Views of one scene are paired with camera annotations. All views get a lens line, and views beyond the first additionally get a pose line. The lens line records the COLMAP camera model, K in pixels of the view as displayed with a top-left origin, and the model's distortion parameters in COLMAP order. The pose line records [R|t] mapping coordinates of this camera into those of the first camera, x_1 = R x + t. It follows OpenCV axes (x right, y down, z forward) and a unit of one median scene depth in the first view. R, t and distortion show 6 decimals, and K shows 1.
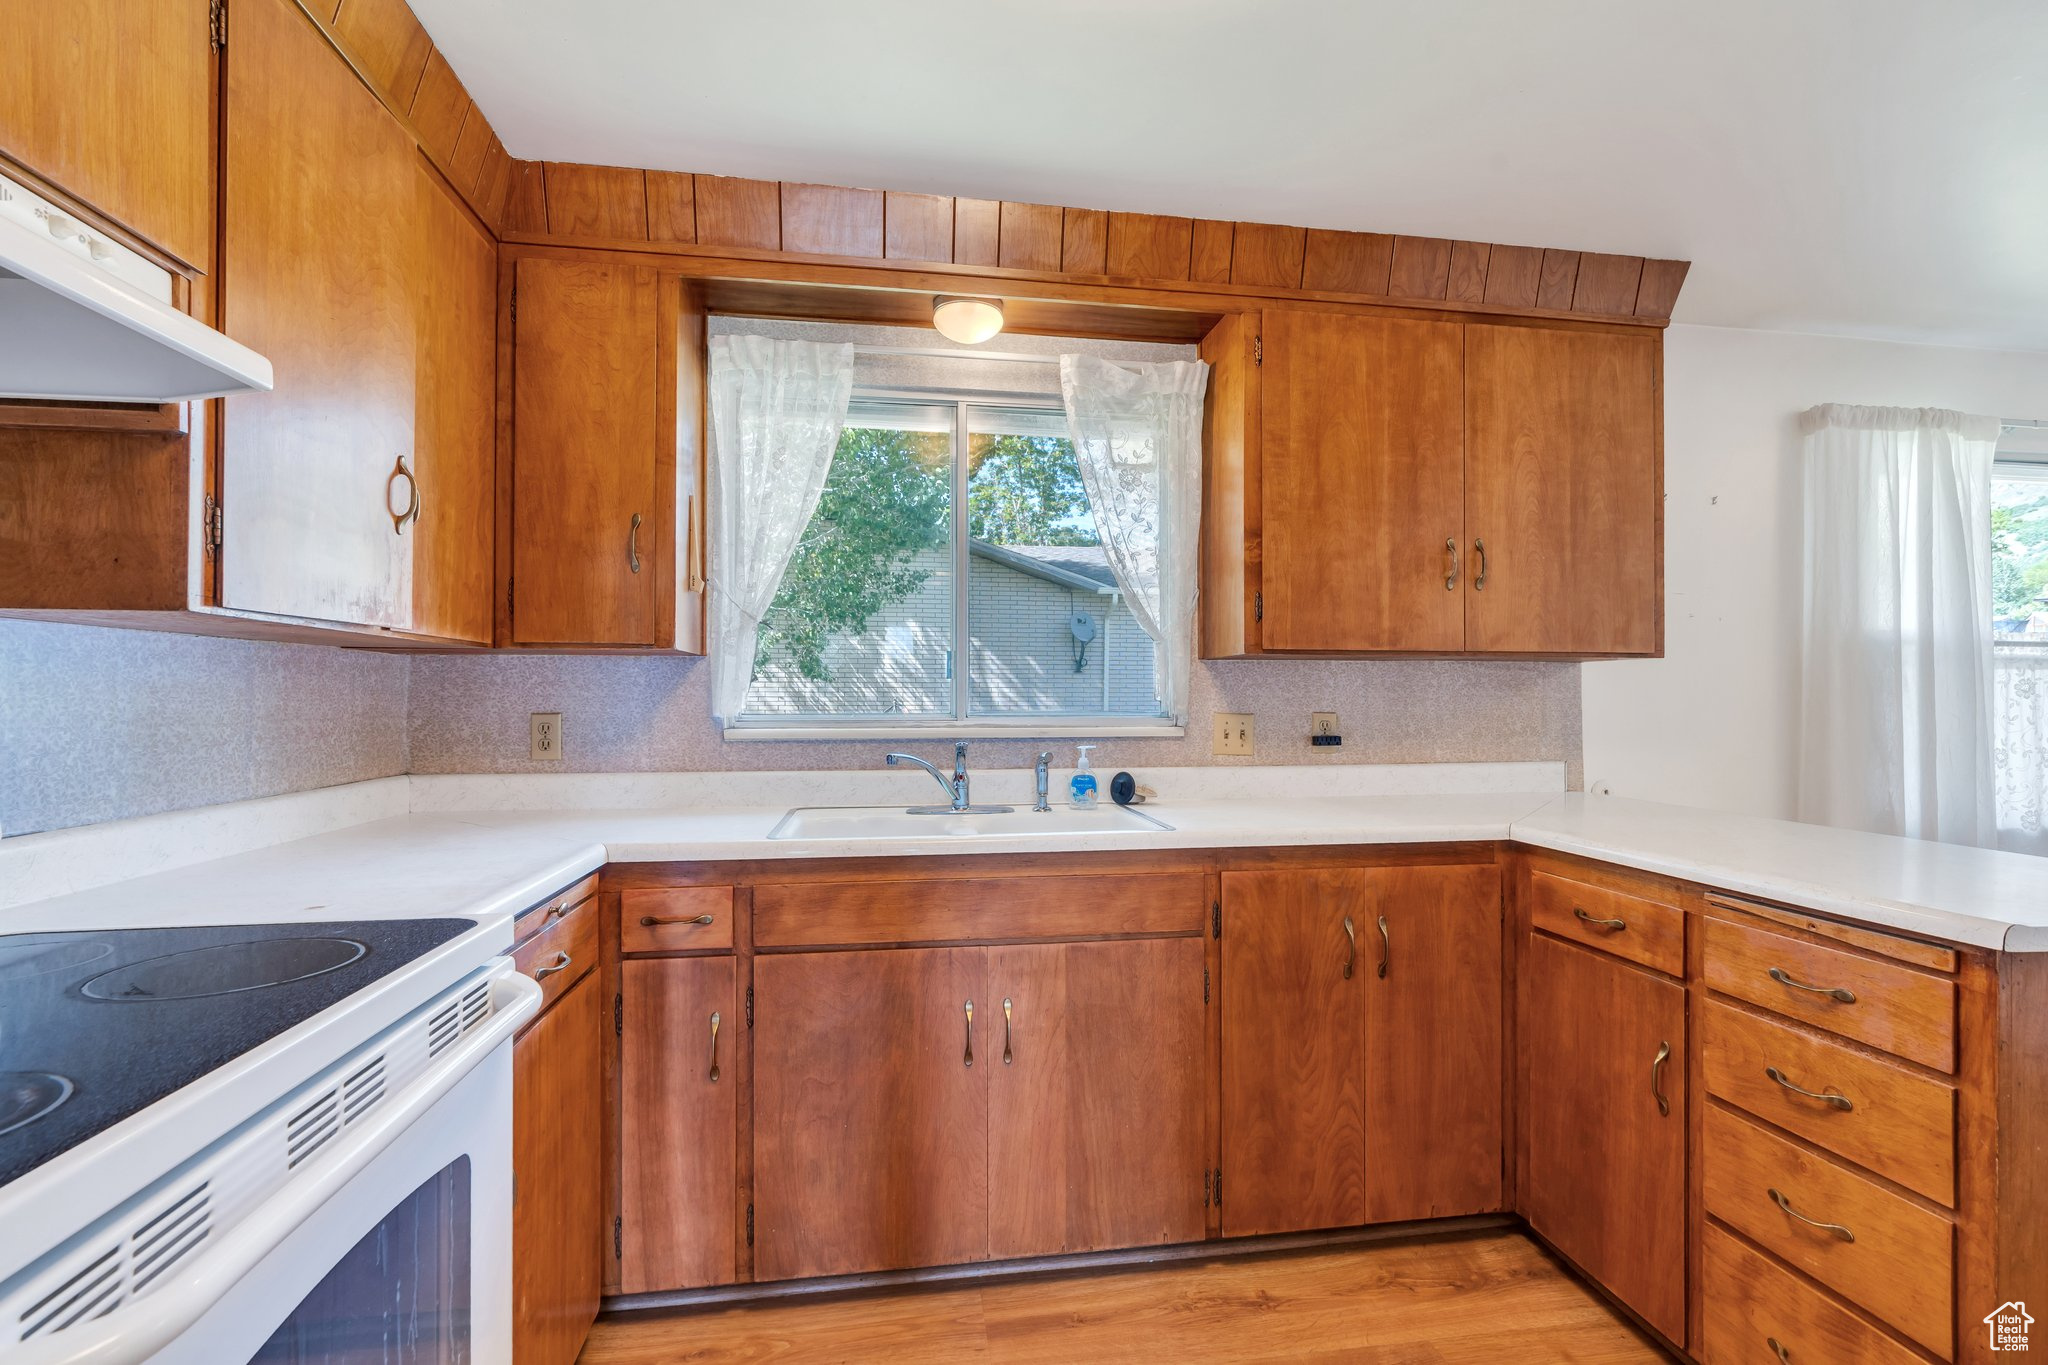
lens RADIAL K [[930.1, 0, 1028.6], [0, 930.1, 680.6], [0, 0, 1]] dist [-0.002037, 0.000109]
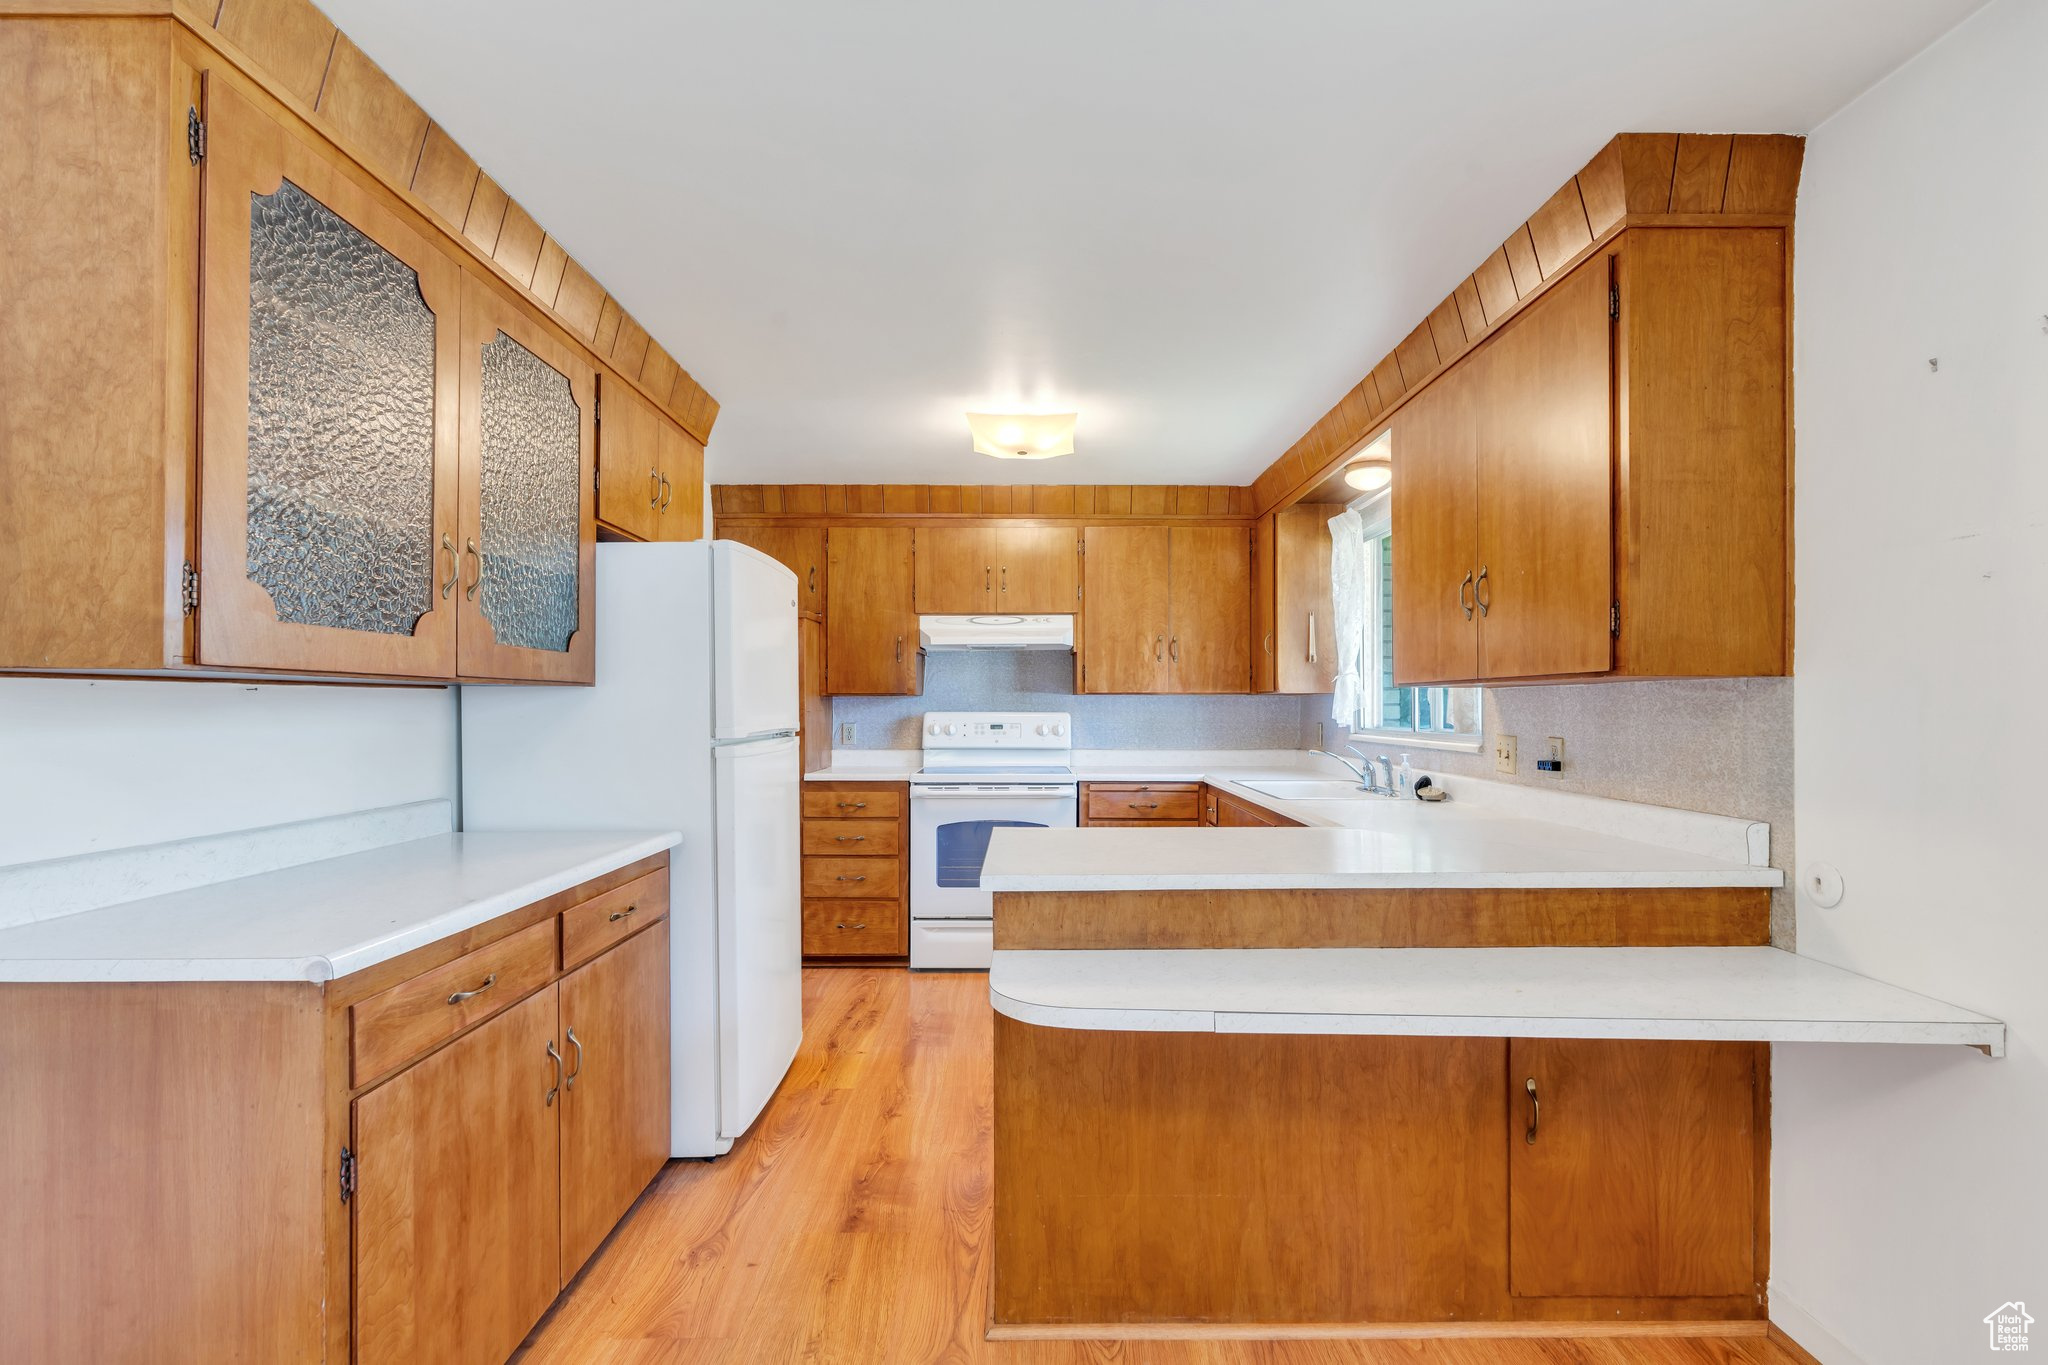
lens RADIAL K [[924.1, 0, 1028.6], [0, 924.1, 705.7], [0, 0, 1]] dist [-0.000523, 0.000028]
pose [[-0.151540, -0.004709, -0.988440, 1.352816], [0.005120, 0.999971, -0.005549, 0.002313], [0.988438, -0.005901, -0.151512, 0.580866]]
